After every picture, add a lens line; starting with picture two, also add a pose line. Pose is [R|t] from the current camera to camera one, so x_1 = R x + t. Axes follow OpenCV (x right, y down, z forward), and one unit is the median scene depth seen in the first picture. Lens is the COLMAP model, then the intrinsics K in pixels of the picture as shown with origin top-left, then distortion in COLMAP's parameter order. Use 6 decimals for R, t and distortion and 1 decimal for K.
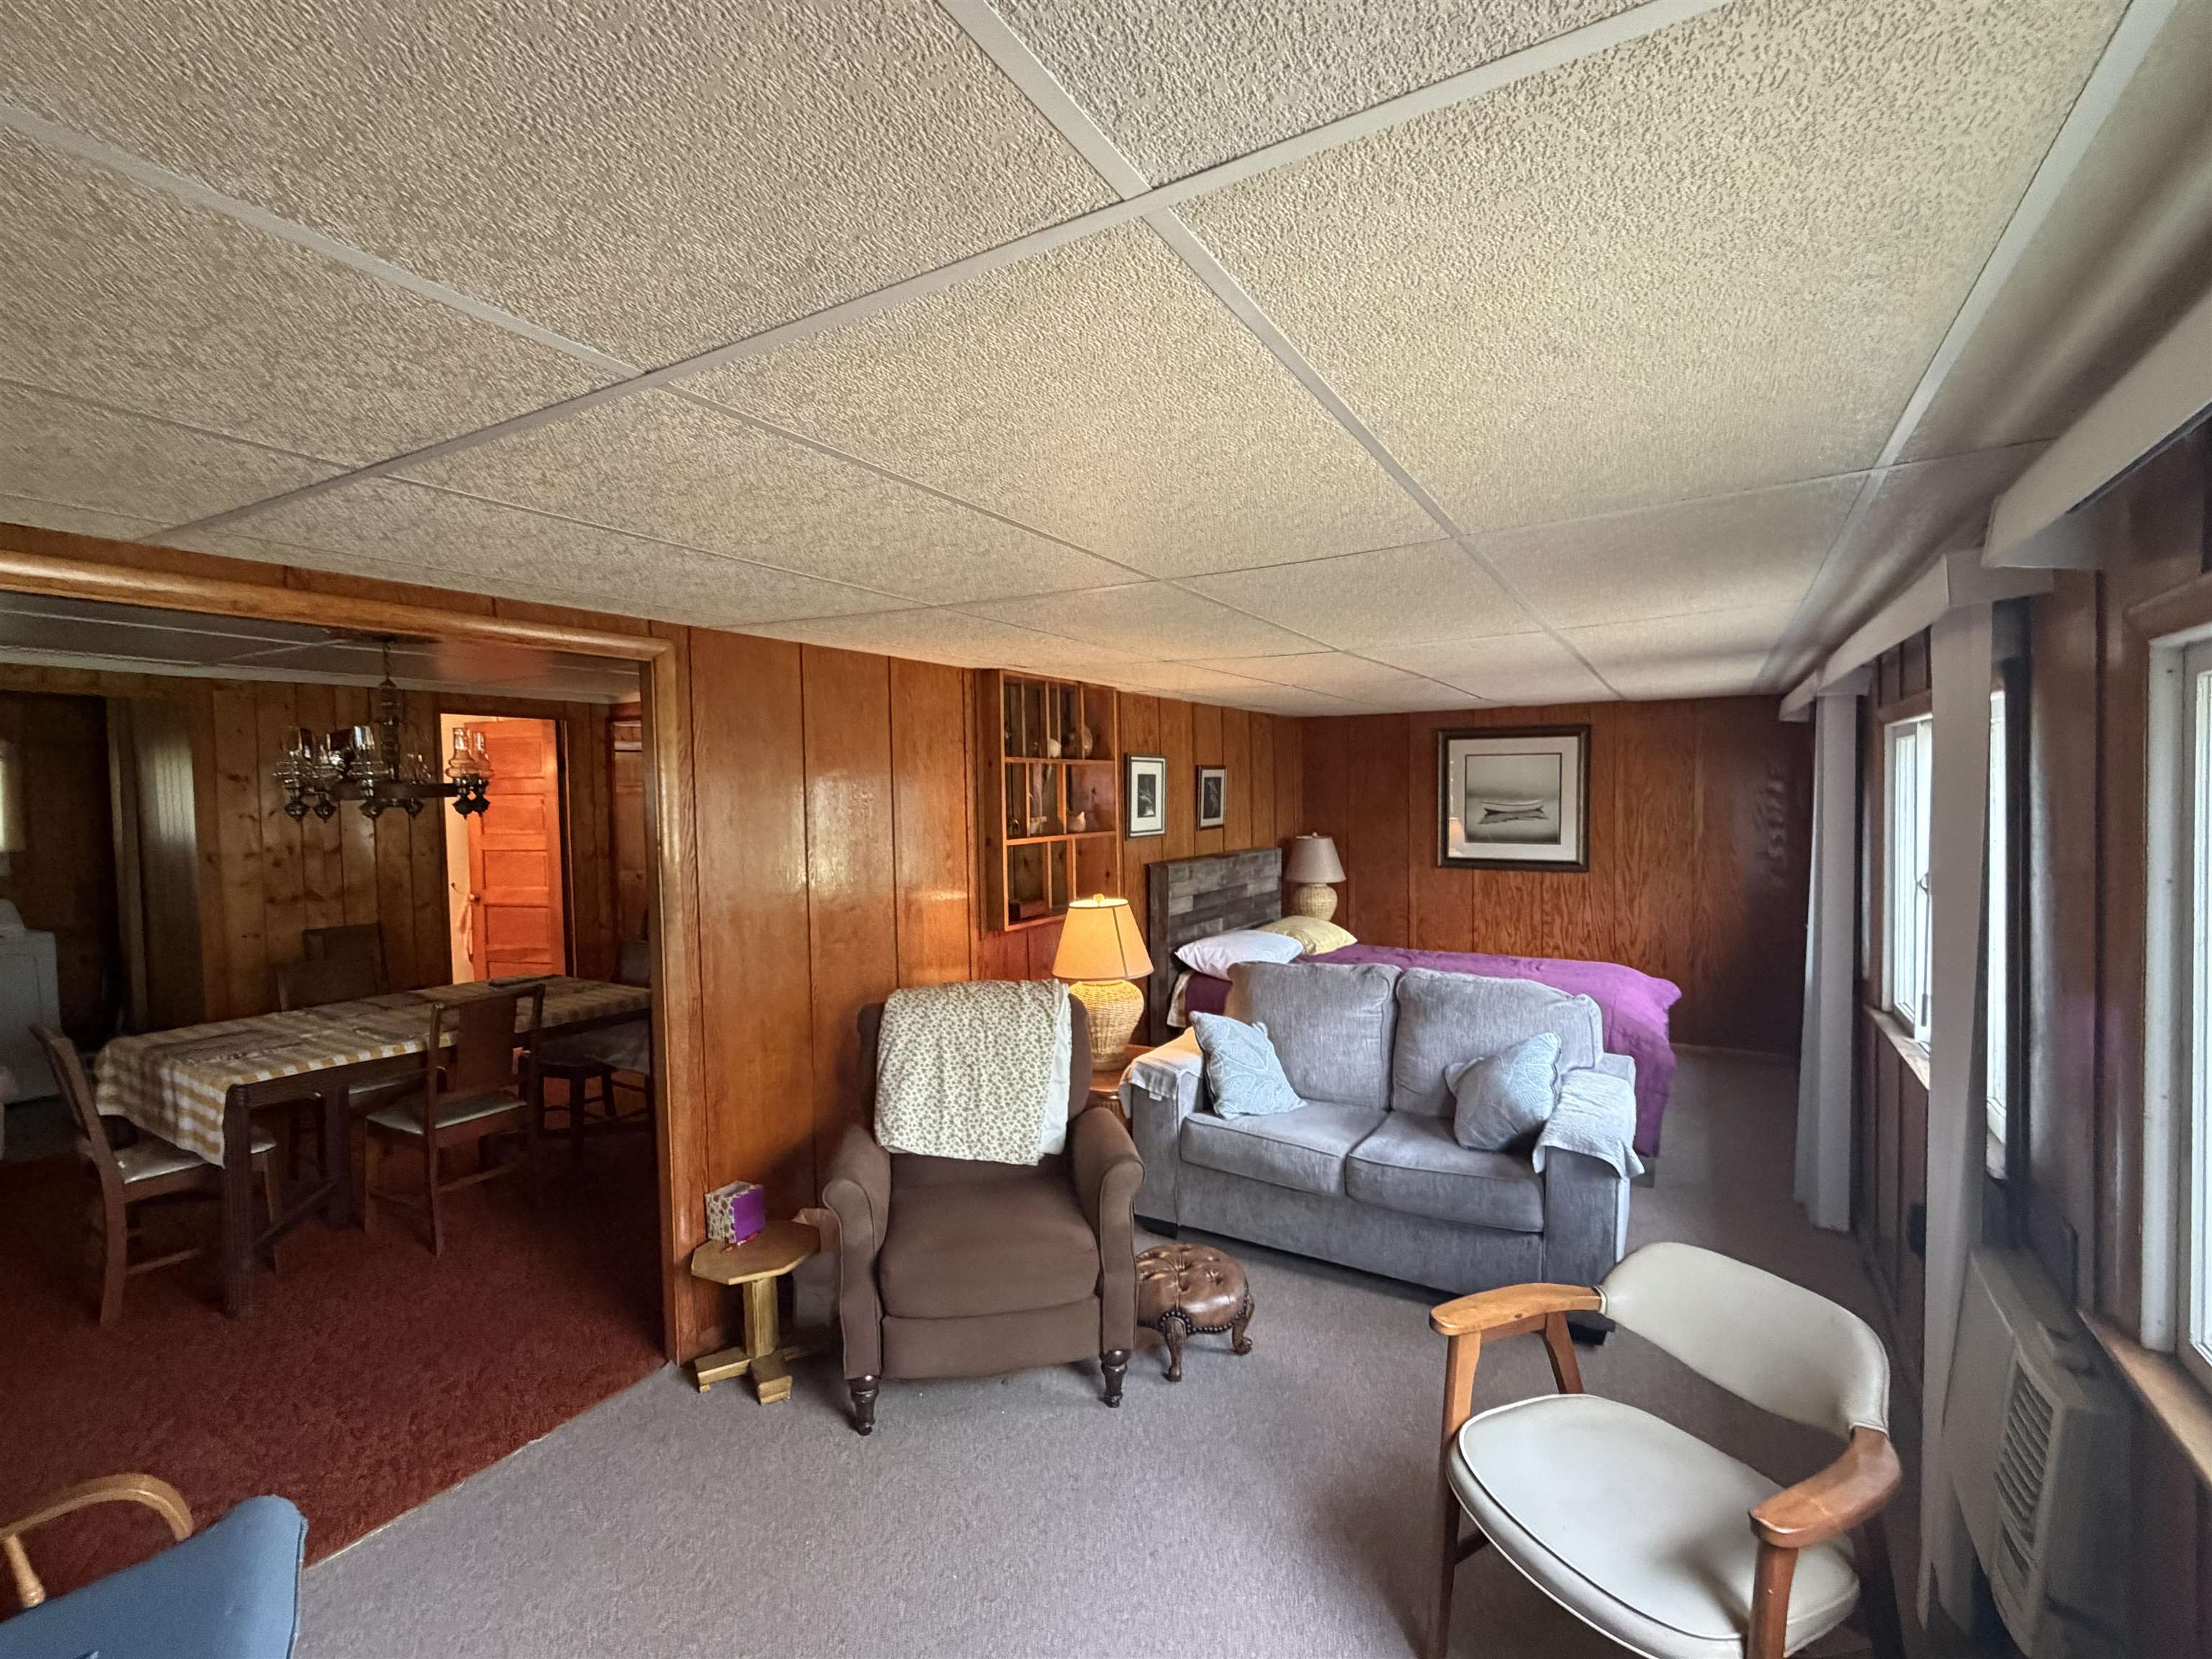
lens RADIAL K [[999.1, 0, 1102.4], [0, 999.1, 826.1], [0, 0, 1]] dist [0.001394, -0.000031]
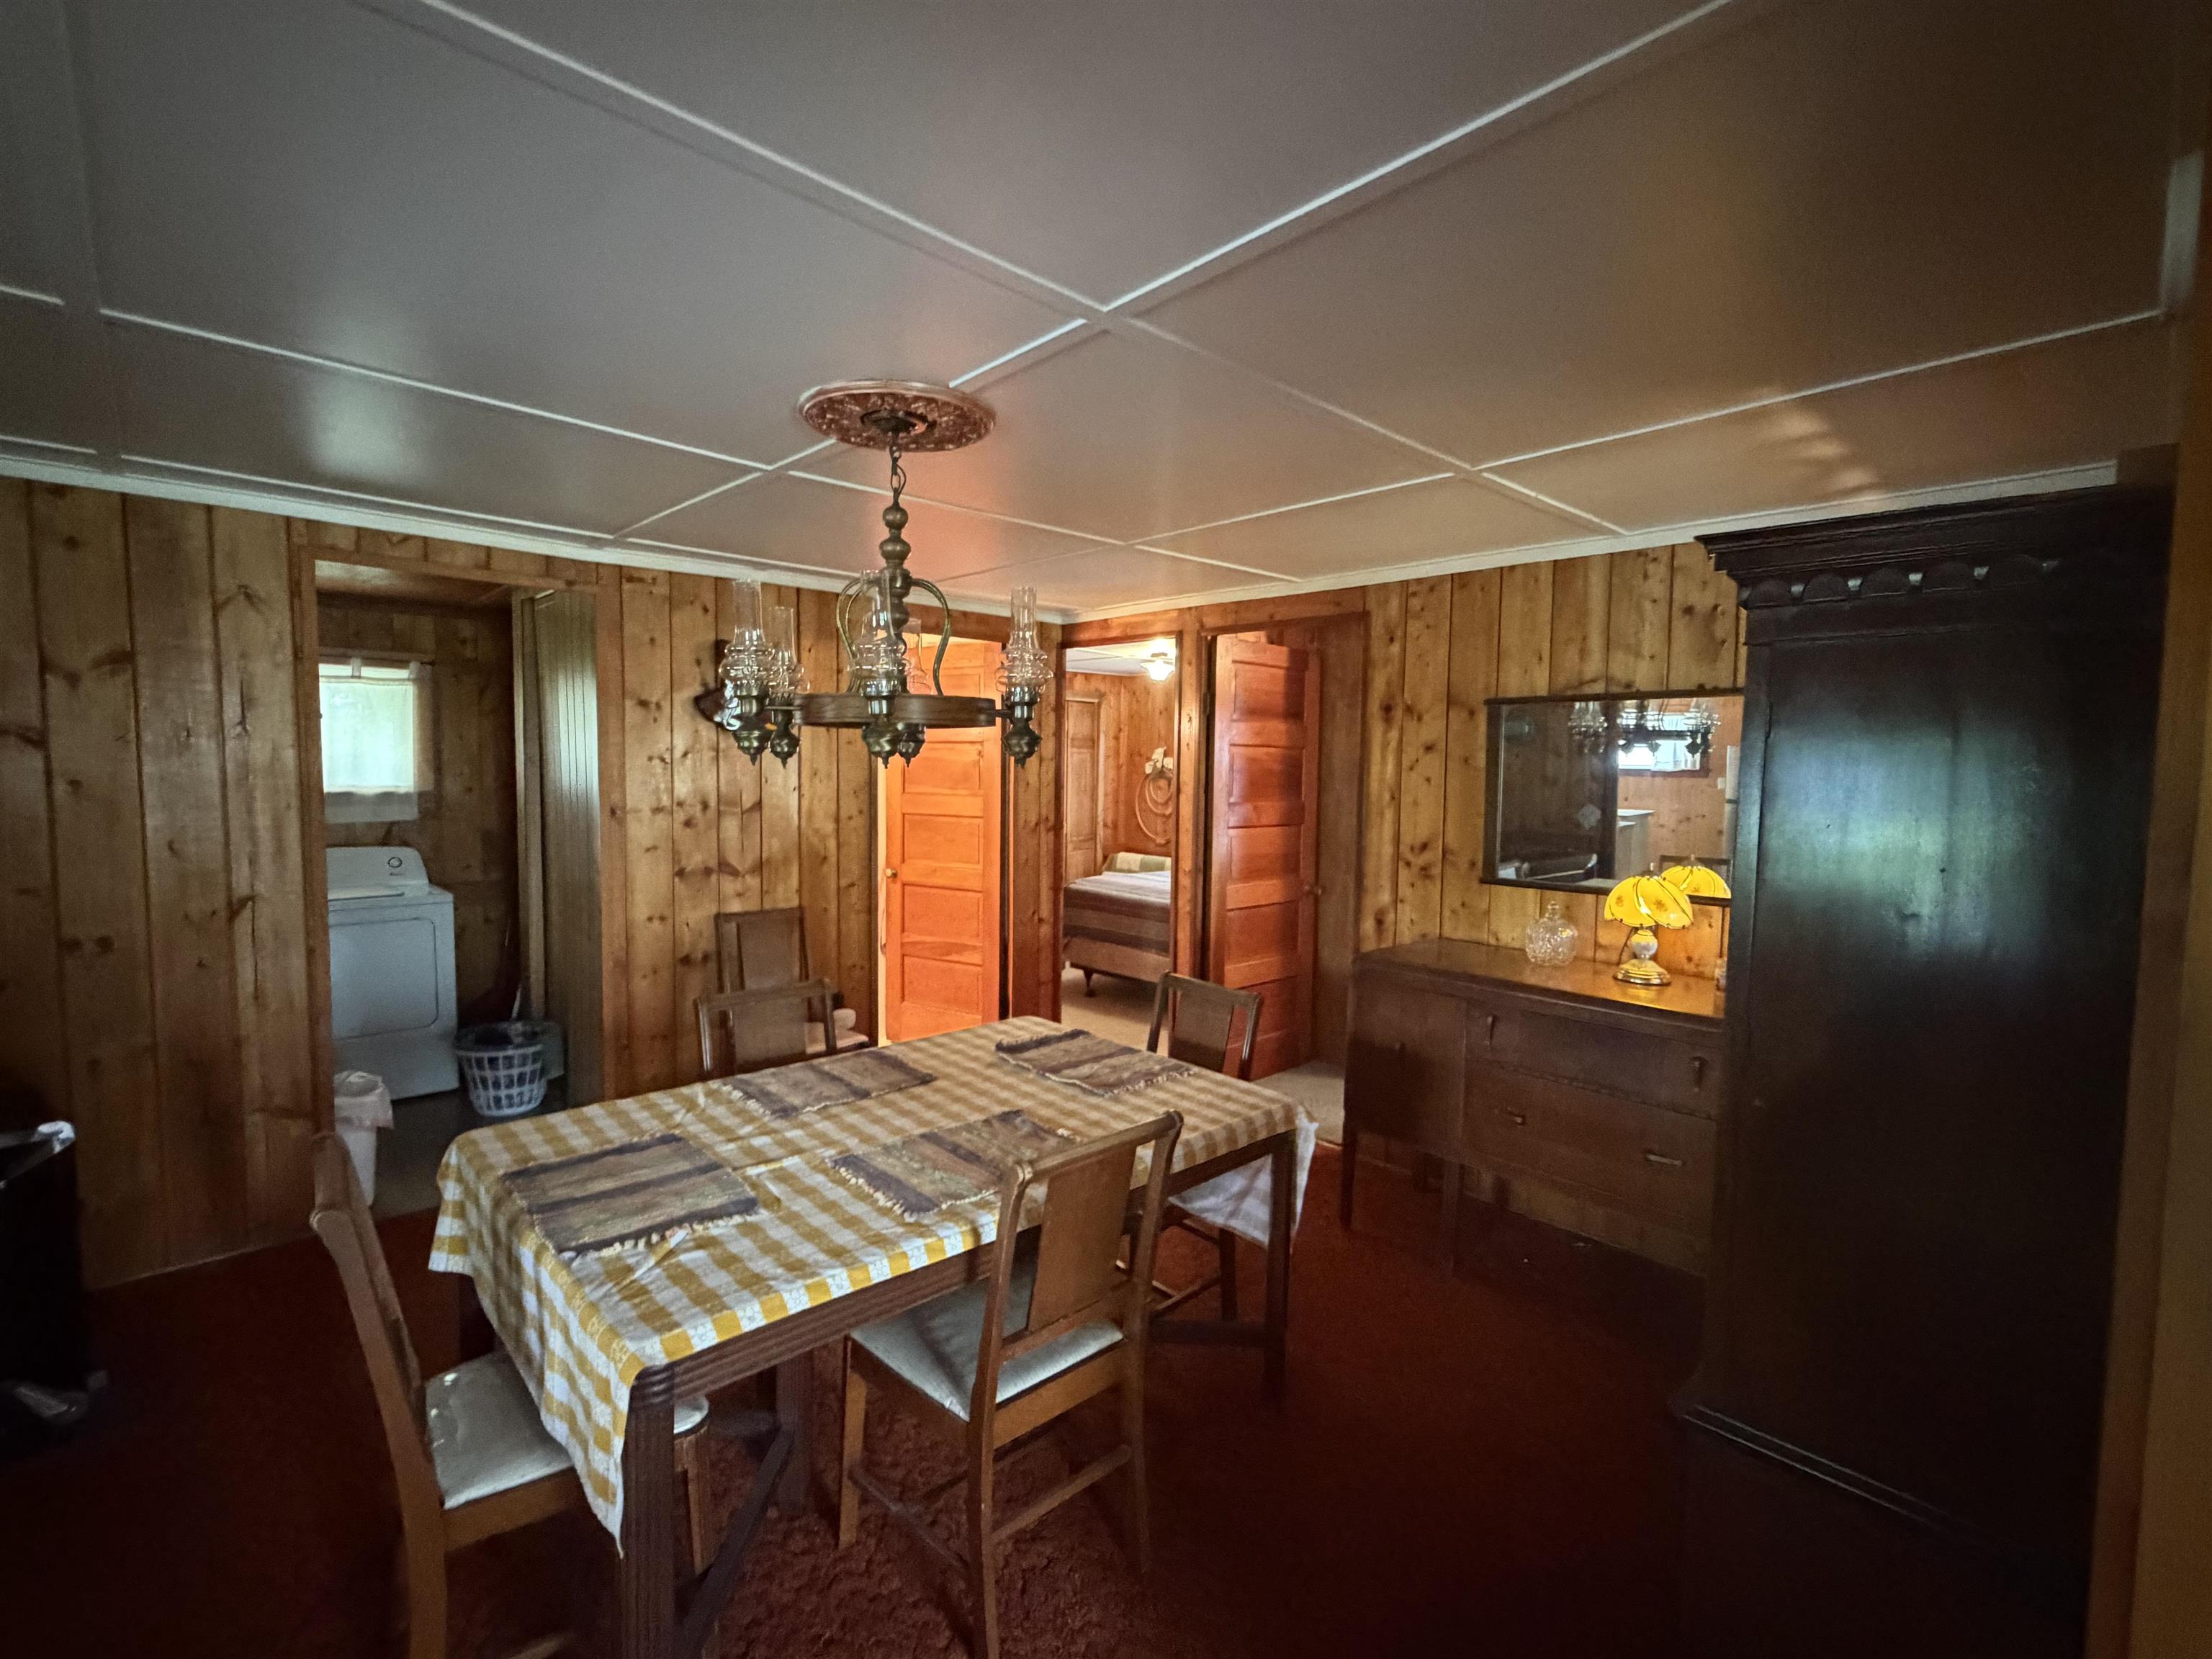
lens RADIAL K [[999.1, 0, 1102.3], [0, 999.1, 828.7], [0, 0, 1]] dist [0.001394, -0.000031]
pose [[0.961699, 0.049625, -0.269578, -0.319118], [-0.042150, 0.998551, 0.033449, 0.004237], [0.270847, -0.020805, 0.962398, 0.357524]]
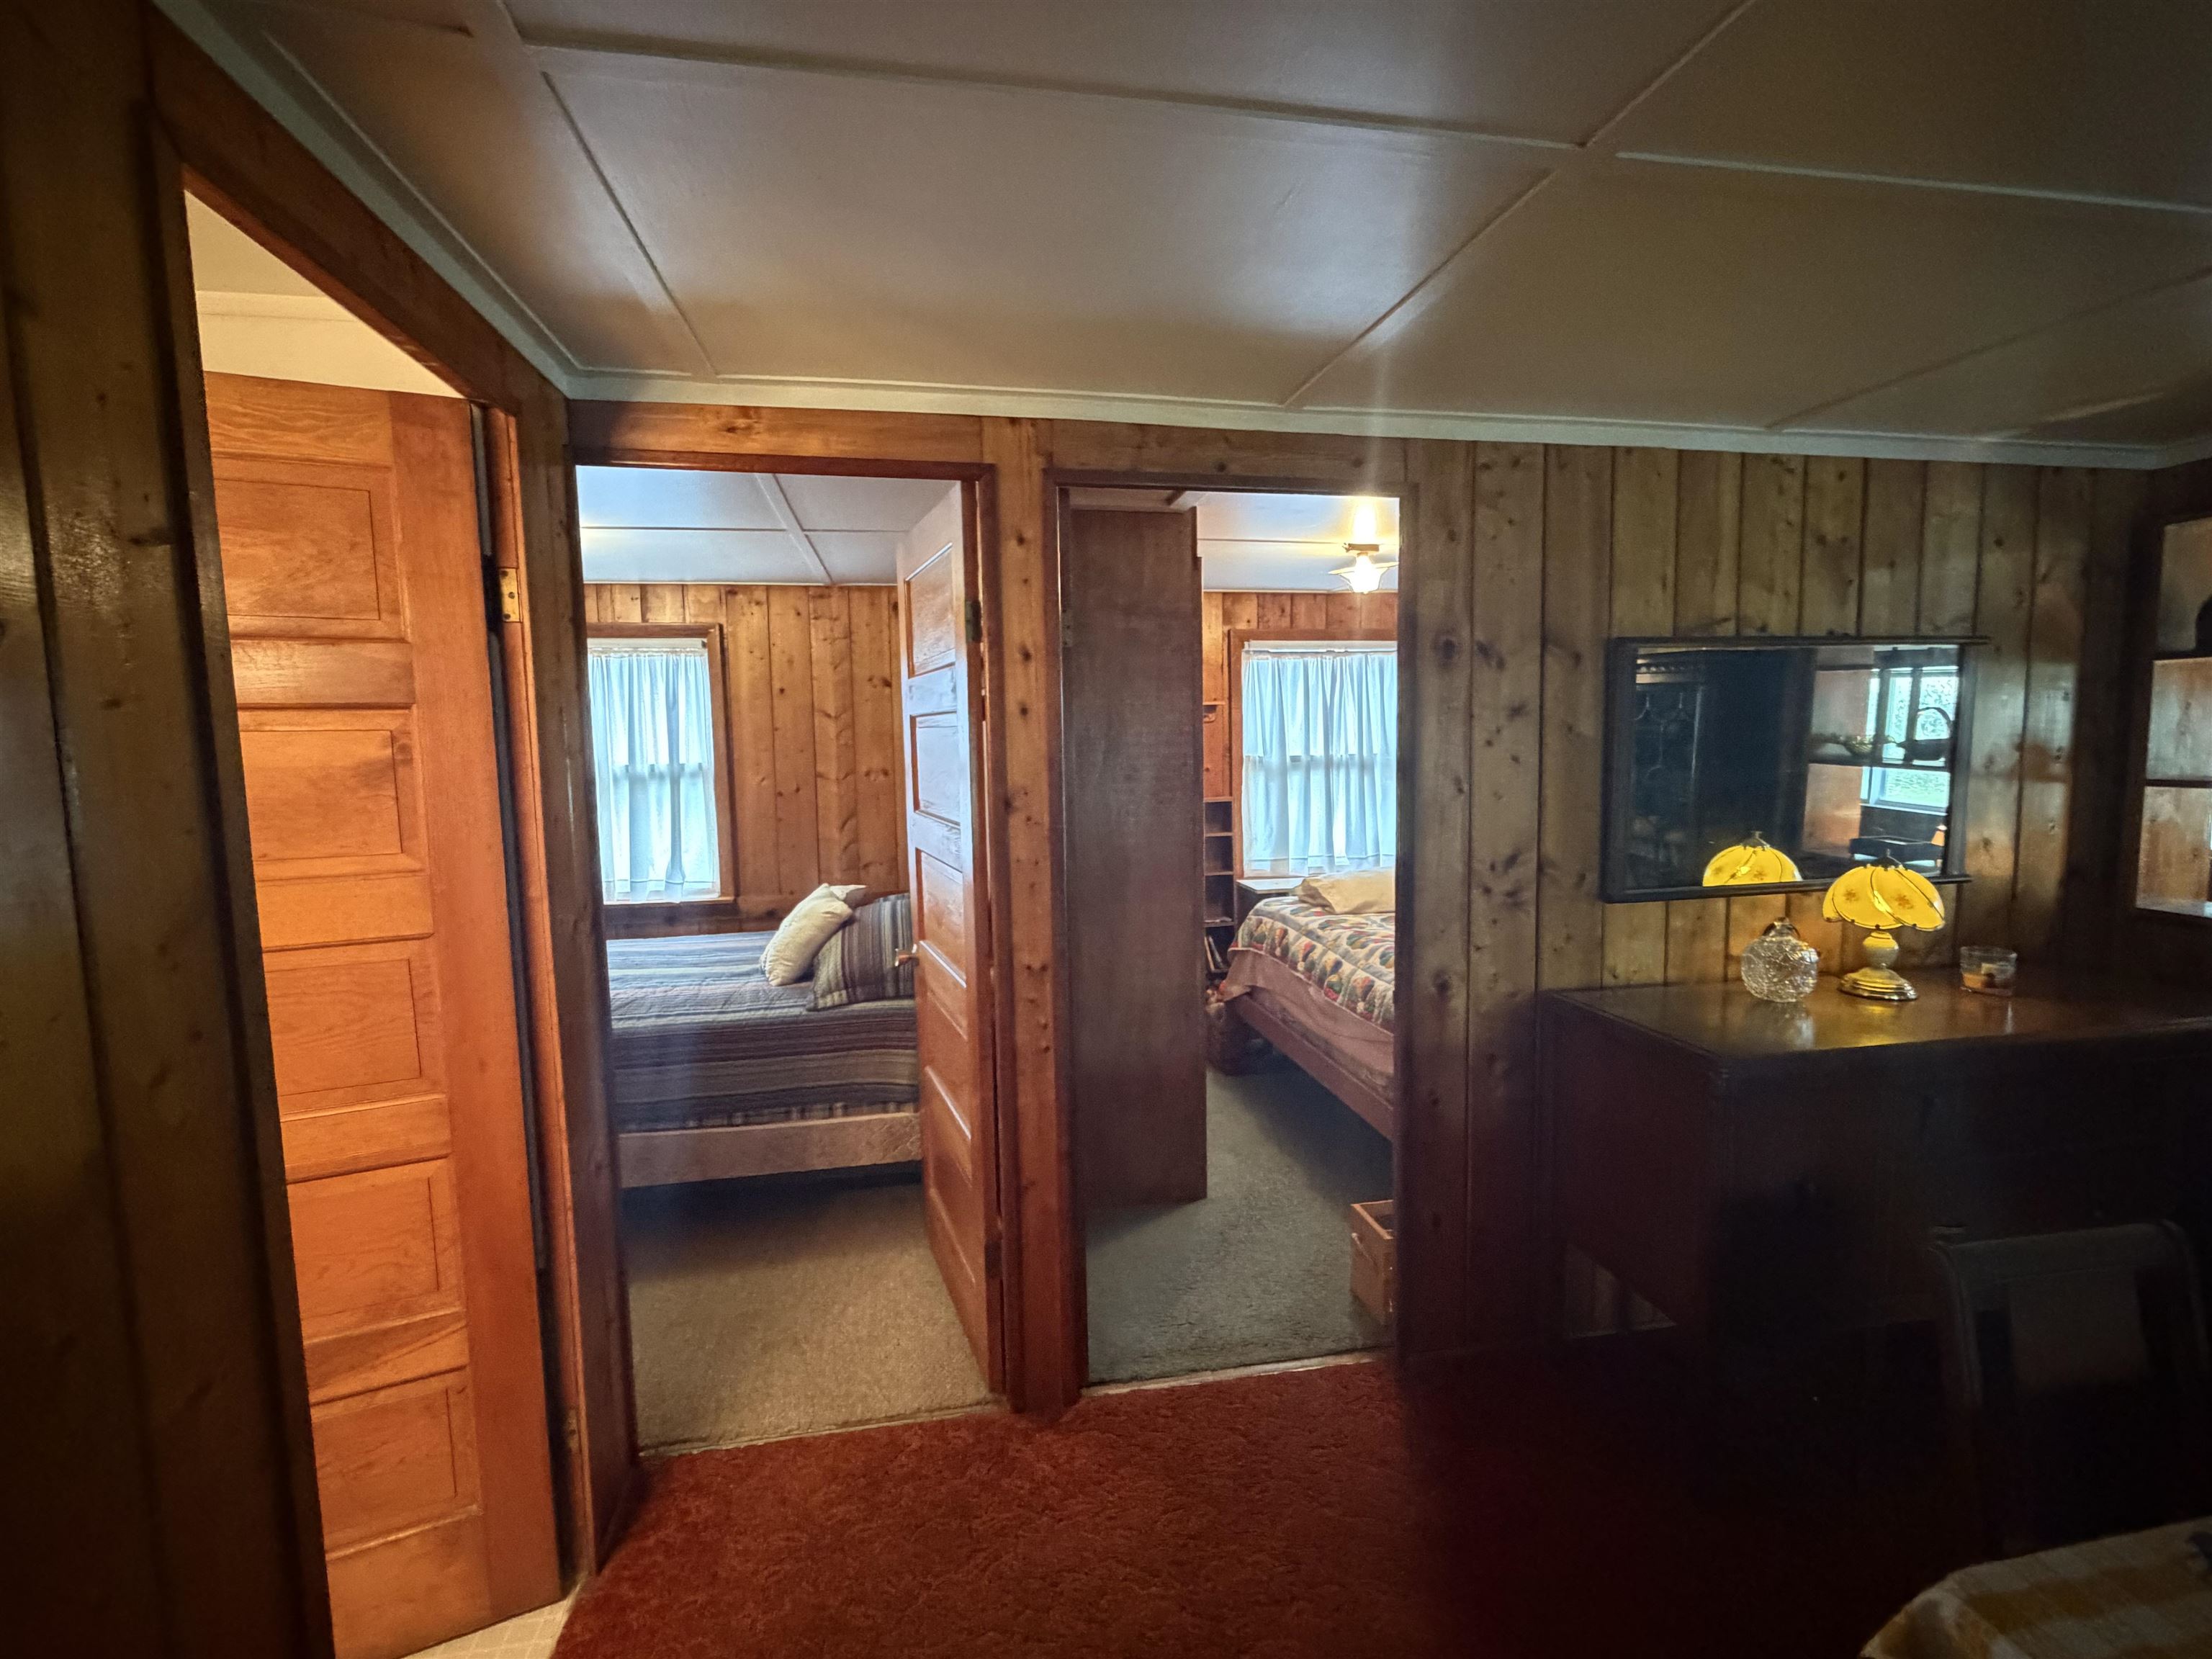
lens RADIAL K [[999.1, 0, 1097.6], [0, 999.1, 833.0], [0, 0, 1]] dist [0.001394, -0.000031]
pose [[0.746850, -0.060177, 0.662264, -0.572773], [0.028499, 0.997879, 0.058534, -0.007219], [-0.664381, -0.024842, 0.746981, 0.670969]]
